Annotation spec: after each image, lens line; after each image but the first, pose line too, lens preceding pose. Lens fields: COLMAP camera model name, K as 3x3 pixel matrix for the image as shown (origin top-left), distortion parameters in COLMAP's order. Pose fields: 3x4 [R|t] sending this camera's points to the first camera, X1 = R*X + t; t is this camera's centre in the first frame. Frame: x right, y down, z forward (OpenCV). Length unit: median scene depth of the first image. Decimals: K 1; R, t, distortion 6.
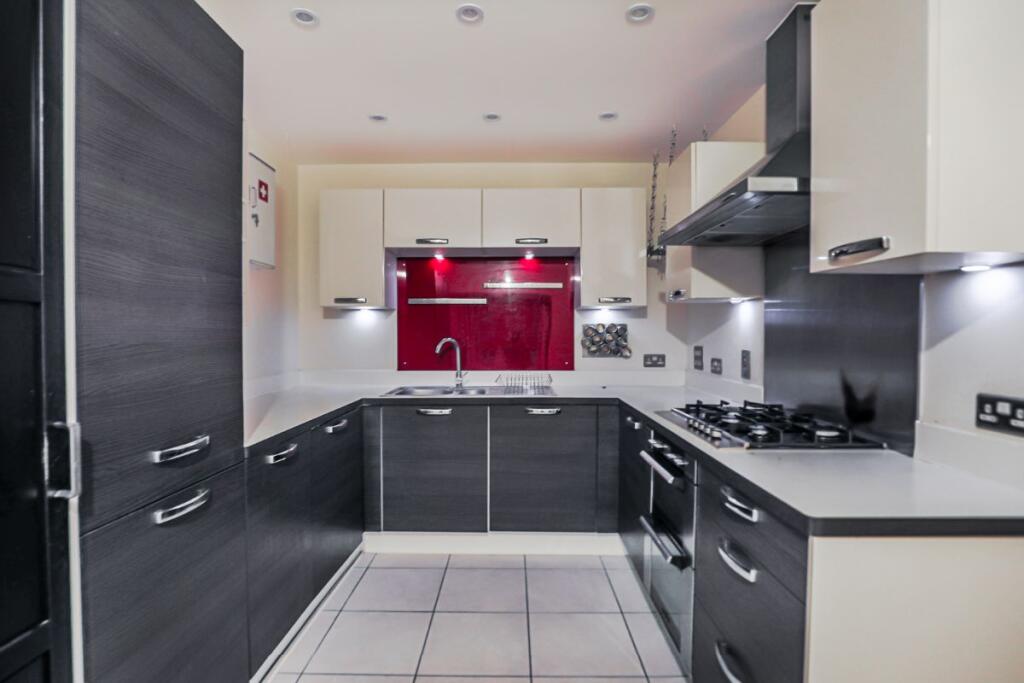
lens RADIAL K [[498.9, 0, 509.2], [0, 498.9, 338.7], [0, 0, 1]] dist [-0.026586, 0.000528]
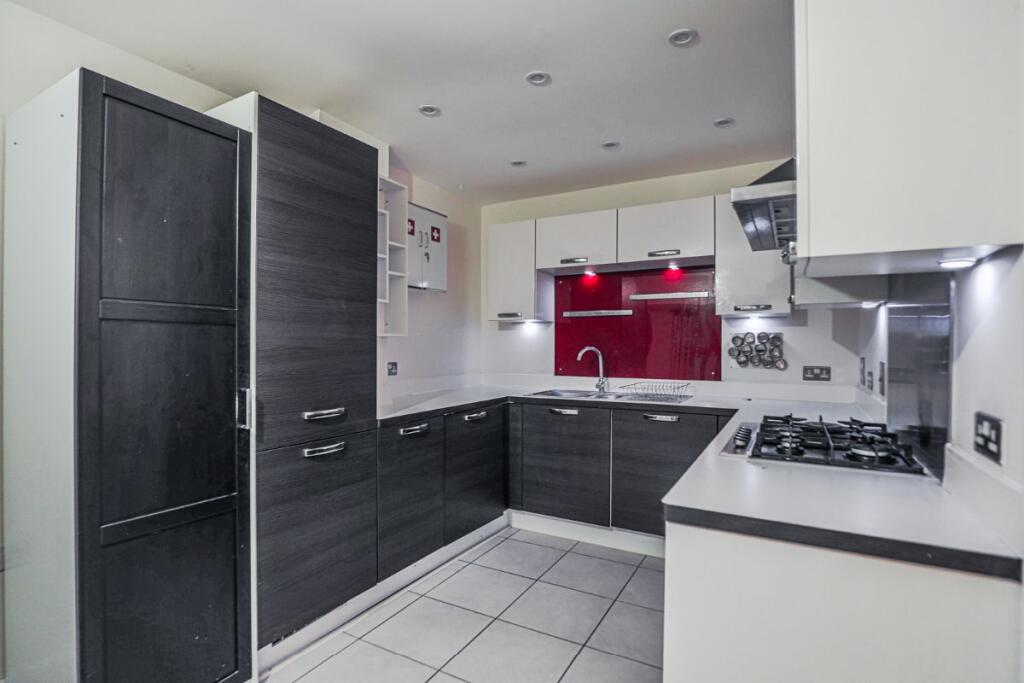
lens RADIAL K [[498.9, 0, 509.2], [0, 498.9, 338.7], [0, 0, 1]] dist [-0.026586, 0.000528]
pose [[0.876548, -0.003075, -0.481305, 0.258587], [-0.007103, 0.999788, -0.019323, 0.003258], [0.481262, 0.020356, 0.876340, -0.052275]]
